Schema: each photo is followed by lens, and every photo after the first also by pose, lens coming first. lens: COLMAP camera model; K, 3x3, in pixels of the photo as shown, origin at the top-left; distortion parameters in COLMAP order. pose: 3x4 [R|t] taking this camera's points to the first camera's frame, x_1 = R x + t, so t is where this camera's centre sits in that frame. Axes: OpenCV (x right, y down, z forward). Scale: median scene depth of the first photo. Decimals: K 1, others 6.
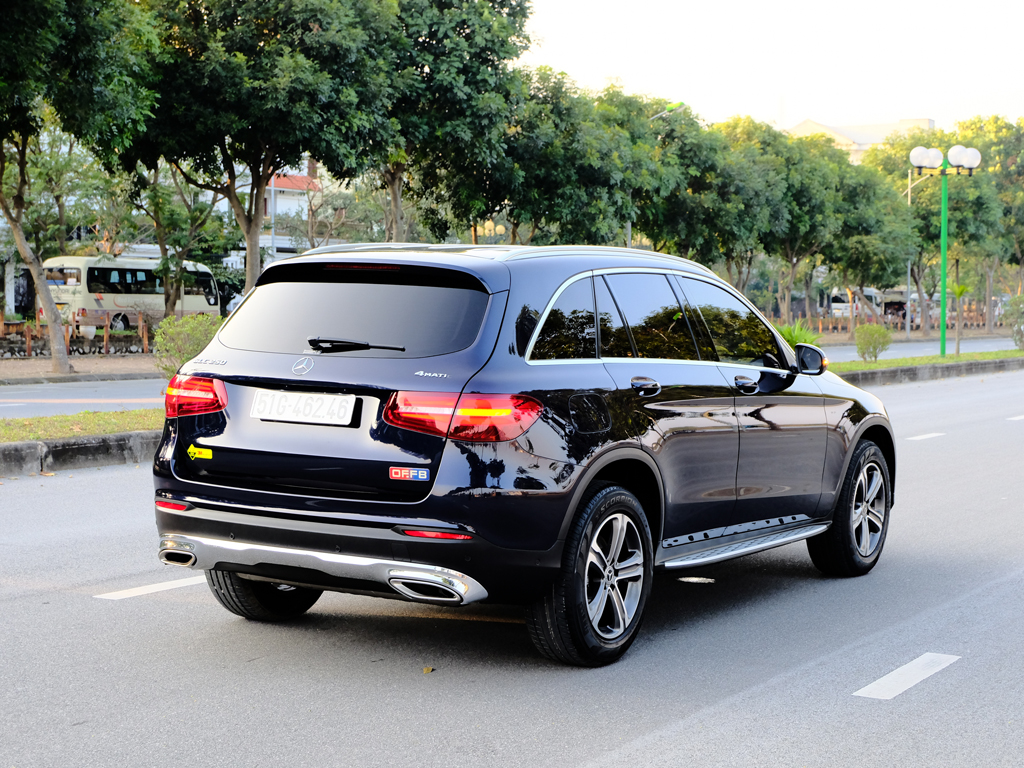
lens RADIAL K [[1751.8, 0, 528.6], [0, 1751.8, 382.8], [0, 0, 1]] dist [0.064728, 0.062602]
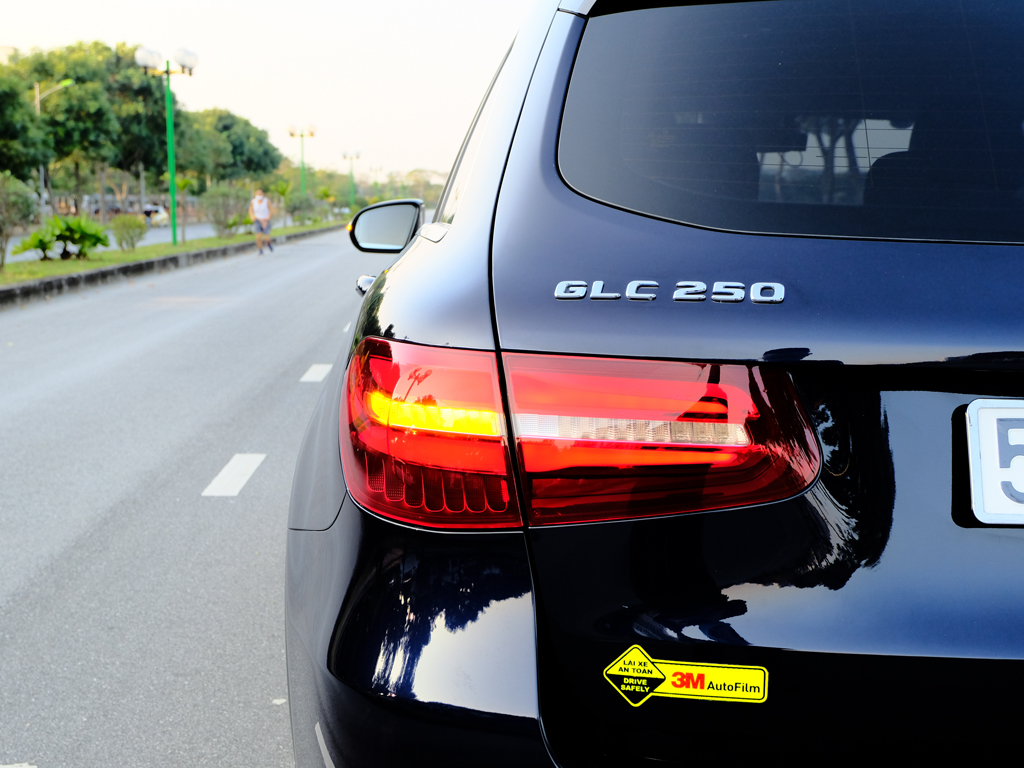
lens RADIAL K [[1395.9, 0, 512.0], [0, 1395.9, 384.0], [0, 0, 1]] dist [-0.005804, 0.113843]
pose [[0.842358, -0.076064, 0.533523, -0.063314], [0.031210, 0.995213, 0.092610, -0.003208], [-0.538013, -0.061359, 0.840700, 0.171423]]
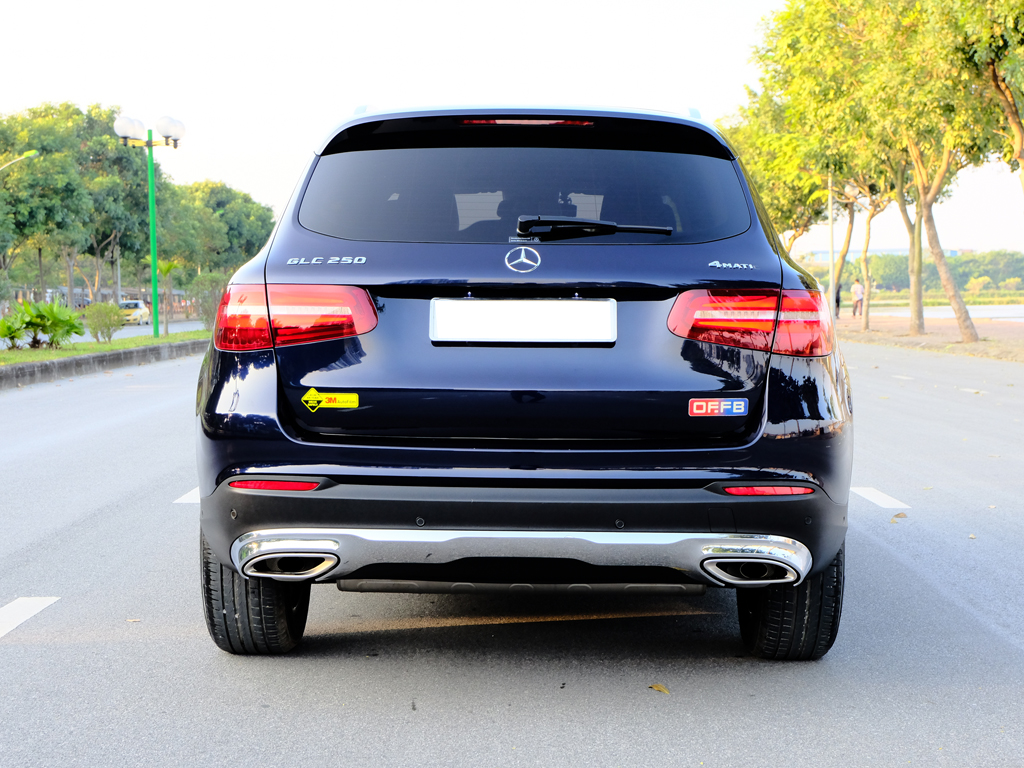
lens RADIAL K [[1751.8, 0, 528.6], [0, 1751.8, 382.8], [0, 0, 1]] dist [0.064728, 0.062602]
pose [[0.856739, -0.041029, 0.514115, -0.093312], [0.039767, 0.999118, 0.013466, 0.005653], [-0.514214, 0.008908, 0.857616, 0.083256]]
